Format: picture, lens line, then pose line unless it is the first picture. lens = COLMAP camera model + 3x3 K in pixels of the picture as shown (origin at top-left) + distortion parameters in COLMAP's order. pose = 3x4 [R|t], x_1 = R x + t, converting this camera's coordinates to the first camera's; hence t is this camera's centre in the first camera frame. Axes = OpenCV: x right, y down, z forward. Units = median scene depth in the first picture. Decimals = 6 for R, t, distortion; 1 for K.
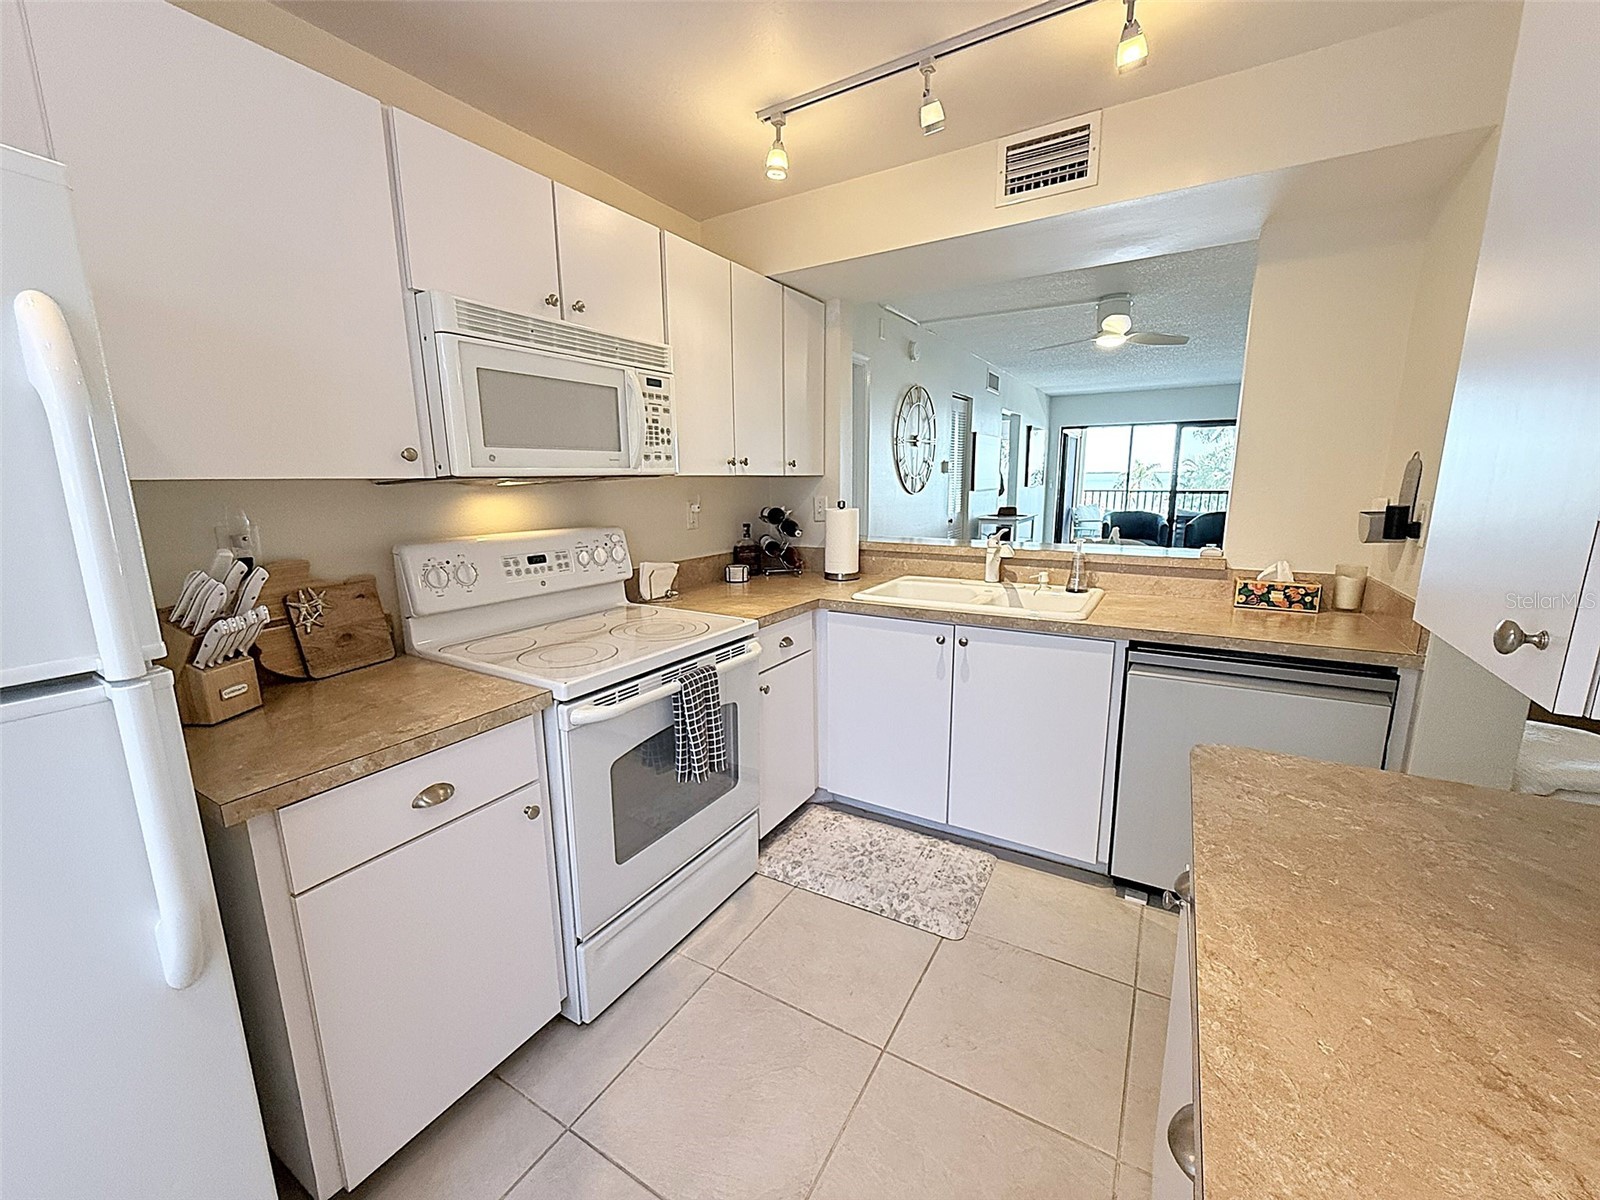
lens RADIAL K [[639.1, 0, 800.8], [0, 639.1, 599.7], [0, 0, 1]] dist [0.000571, -0.000186]
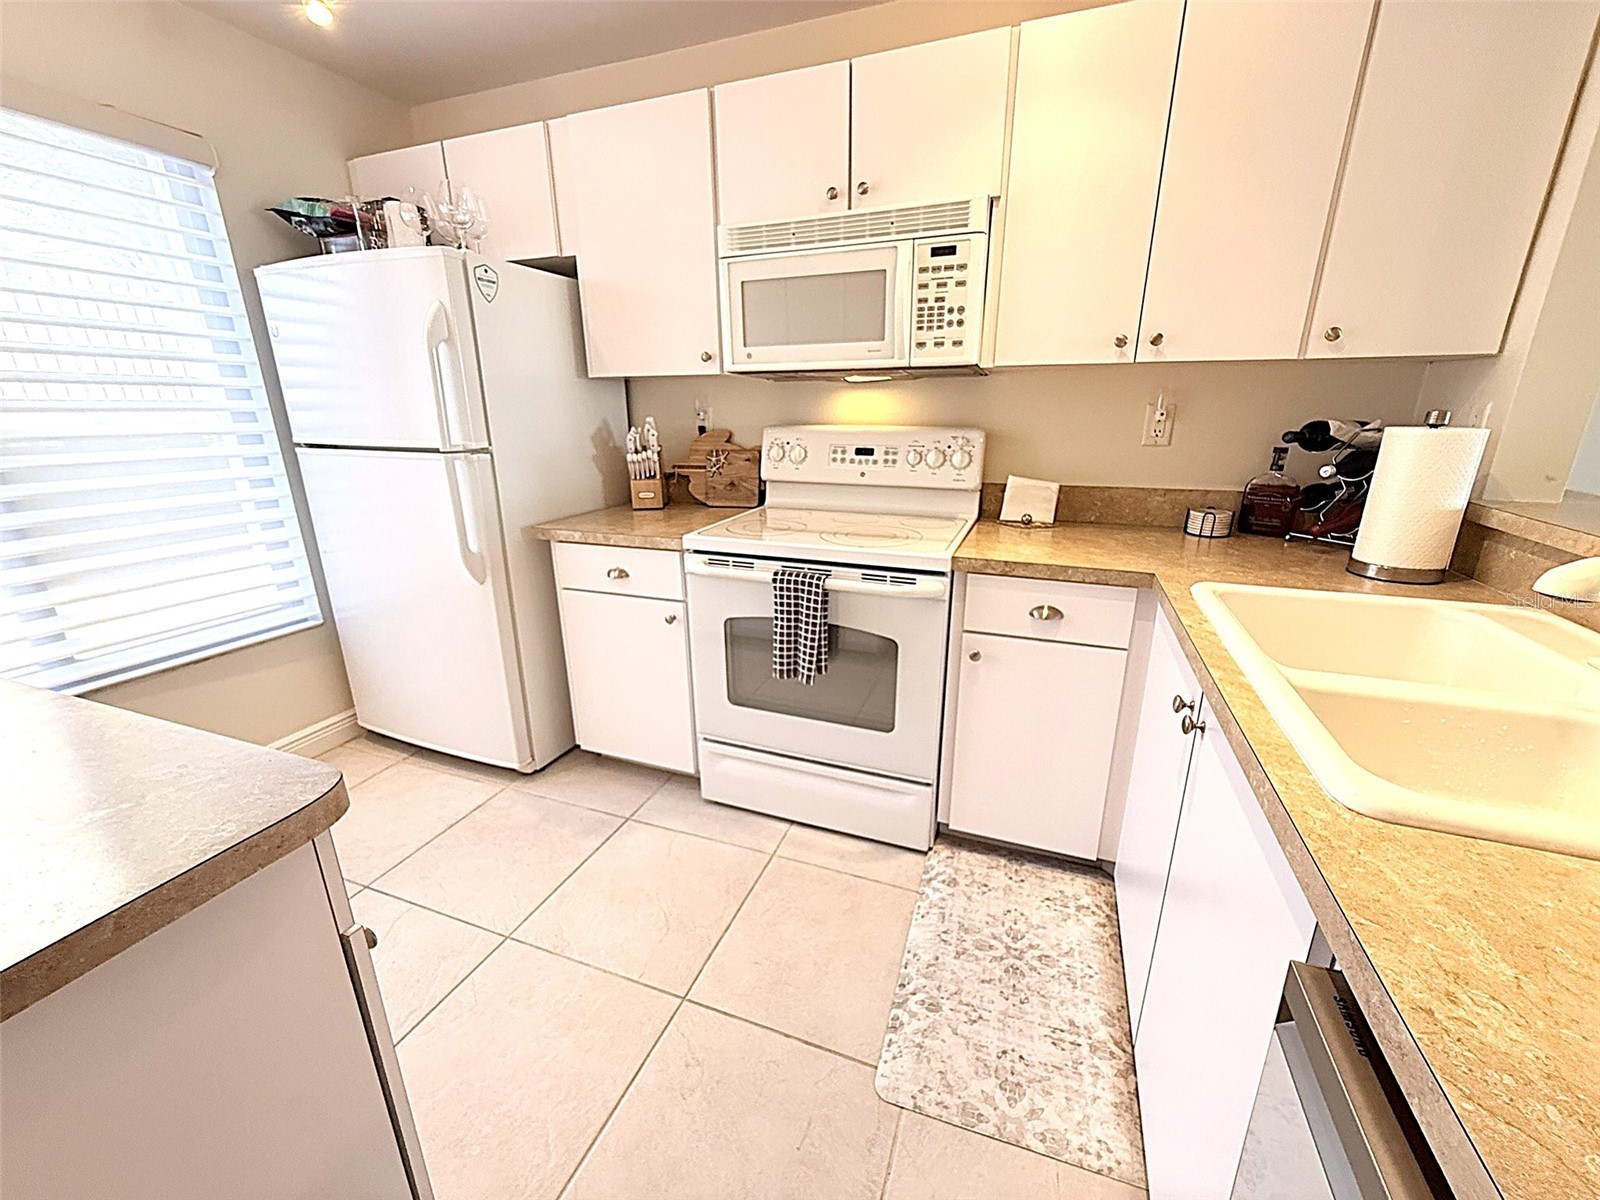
lens RADIAL K [[639.1, 0, 802.7], [0, 639.1, 600.8], [0, 0, 1]] dist [0.000571, -0.000186]
pose [[0.166201, 0.300485, -0.939194, 0.661685], [-0.181111, 0.945540, 0.270466, -0.097432], [0.969317, 0.125147, 0.211571, 0.693140]]
